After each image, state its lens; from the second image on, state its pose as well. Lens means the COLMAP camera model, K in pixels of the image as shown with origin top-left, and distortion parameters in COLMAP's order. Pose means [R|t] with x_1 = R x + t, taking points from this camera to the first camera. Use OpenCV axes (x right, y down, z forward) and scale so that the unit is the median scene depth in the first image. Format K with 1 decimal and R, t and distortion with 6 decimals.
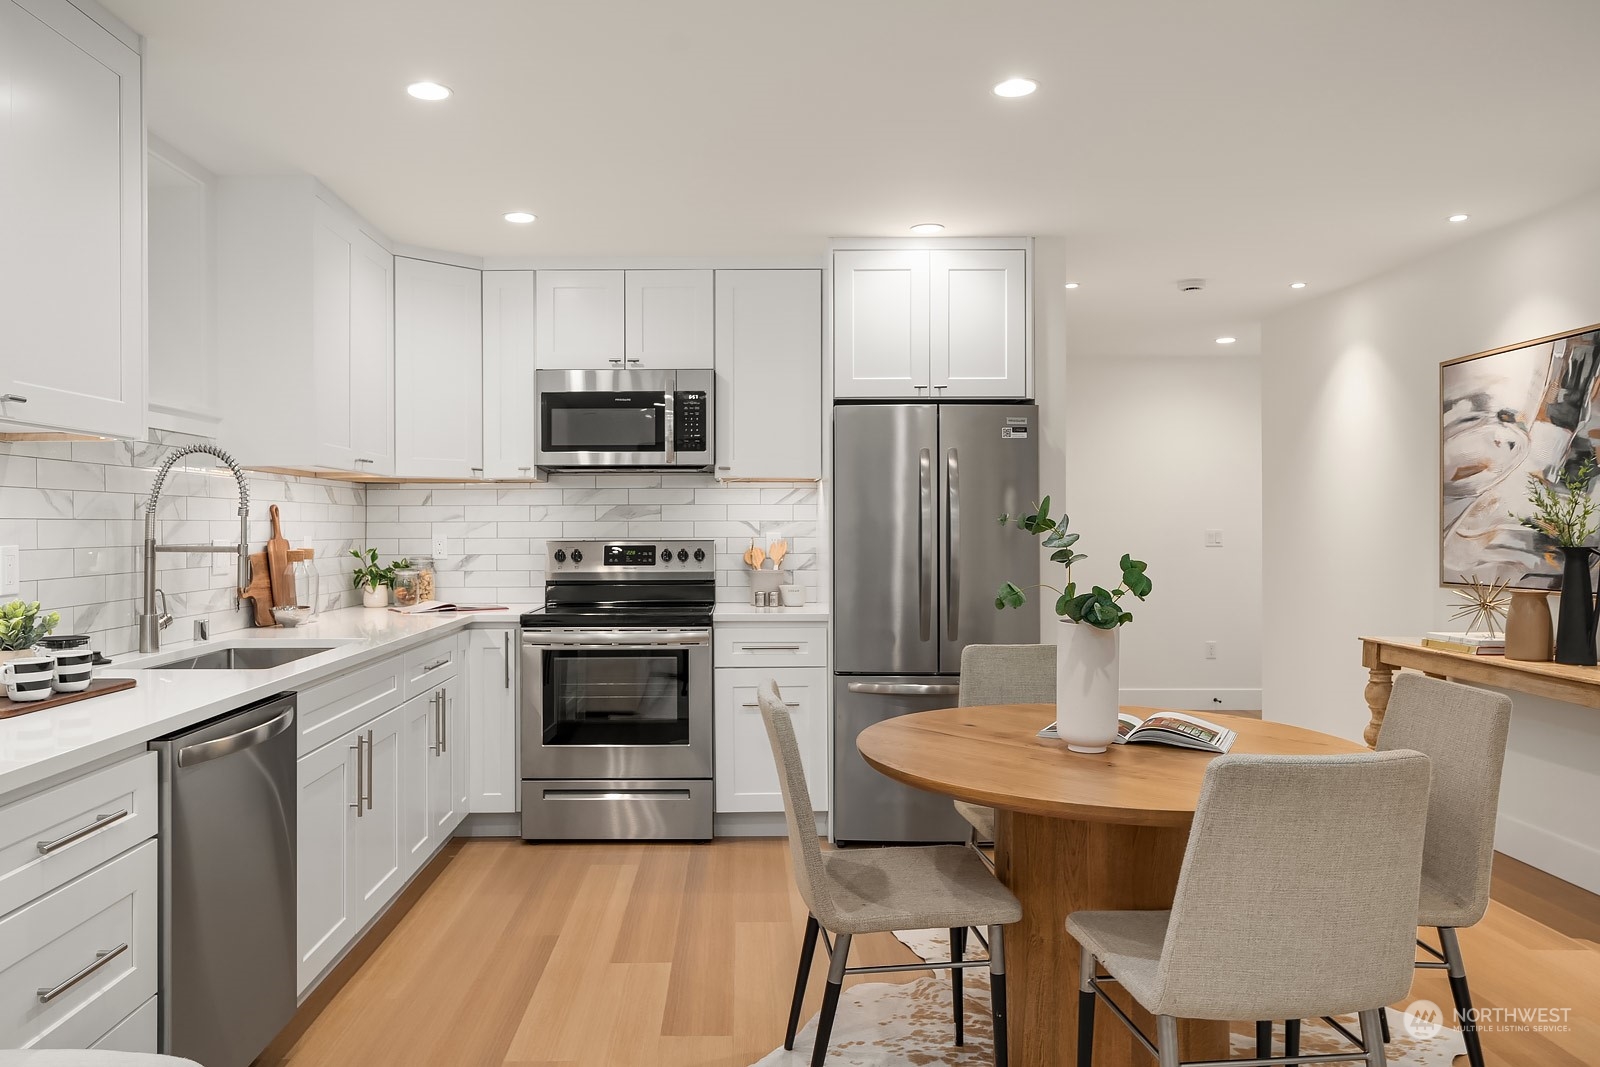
lens RADIAL K [[1120.3, 0, 800.0], [0, 1120.3, 533.5], [0, 0, 1]] dist [-0.002354, 0.003272]
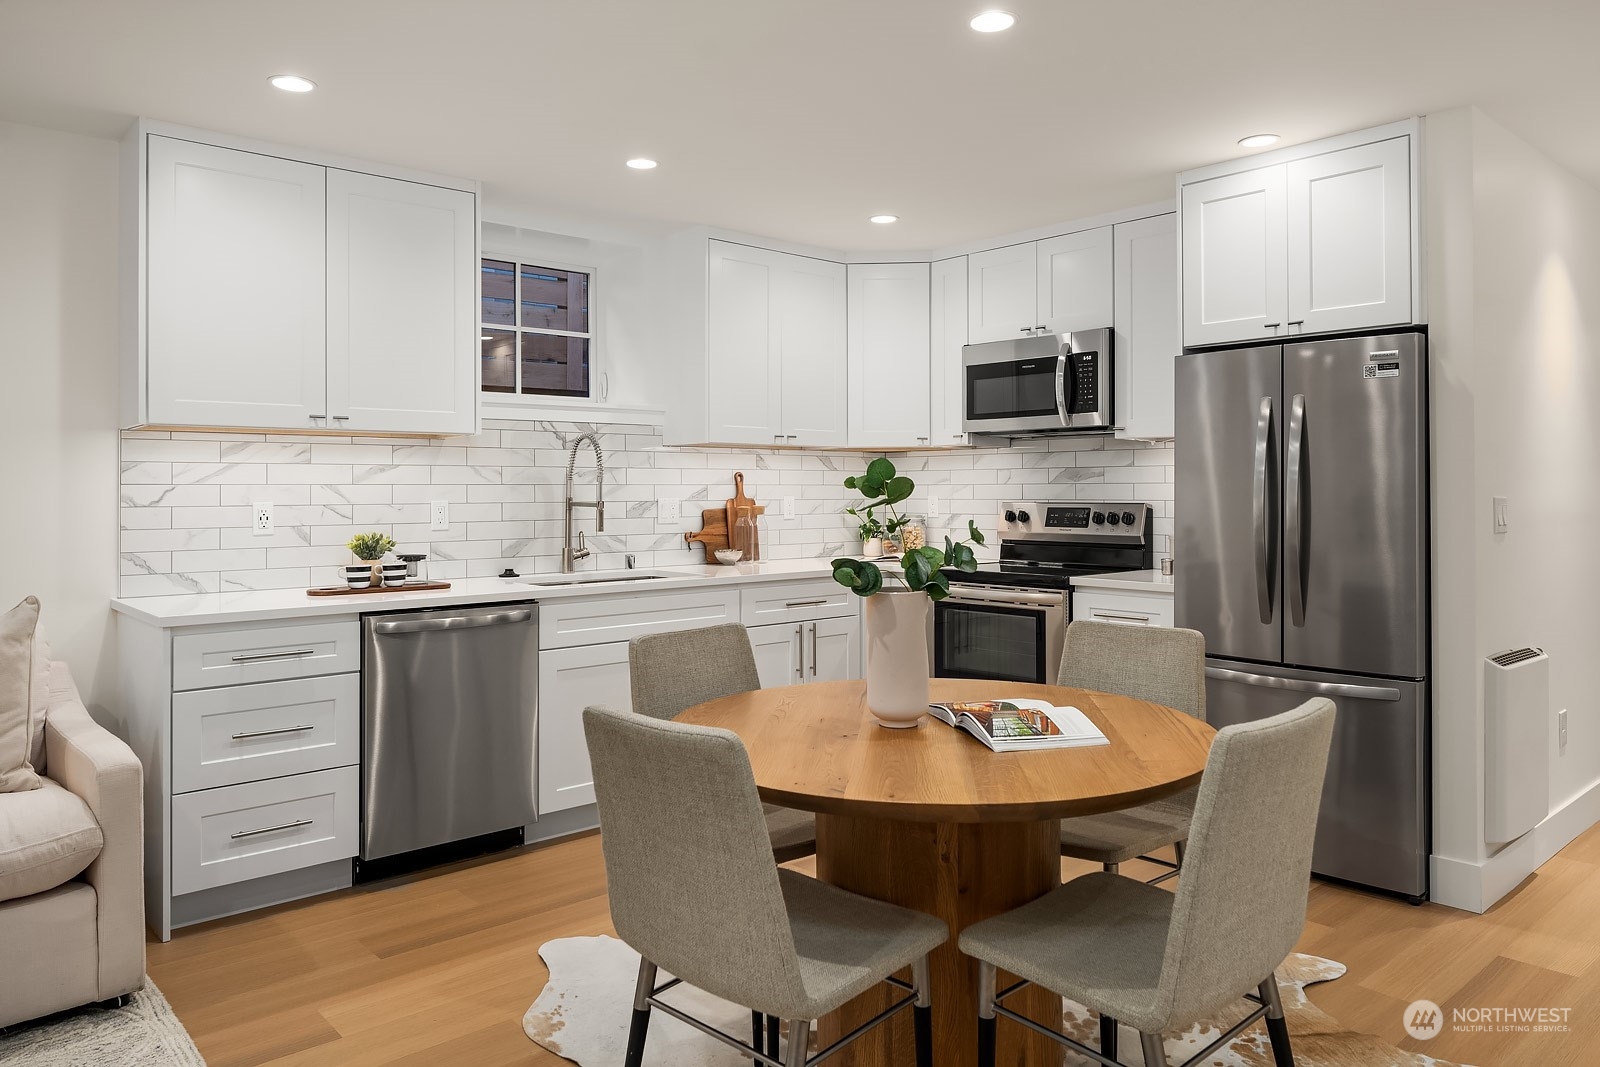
lens RADIAL K [[1108.7, 0, 799.9], [0, 1108.7, 505.9], [0, 0, 1]] dist [-0.005495, 0.000065]
pose [[0.665925, 0.011744, -0.745926, 0.470110], [-0.004894, 0.999923, 0.011373, -0.001193], [0.746002, -0.003923, 0.665932, 0.161516]]
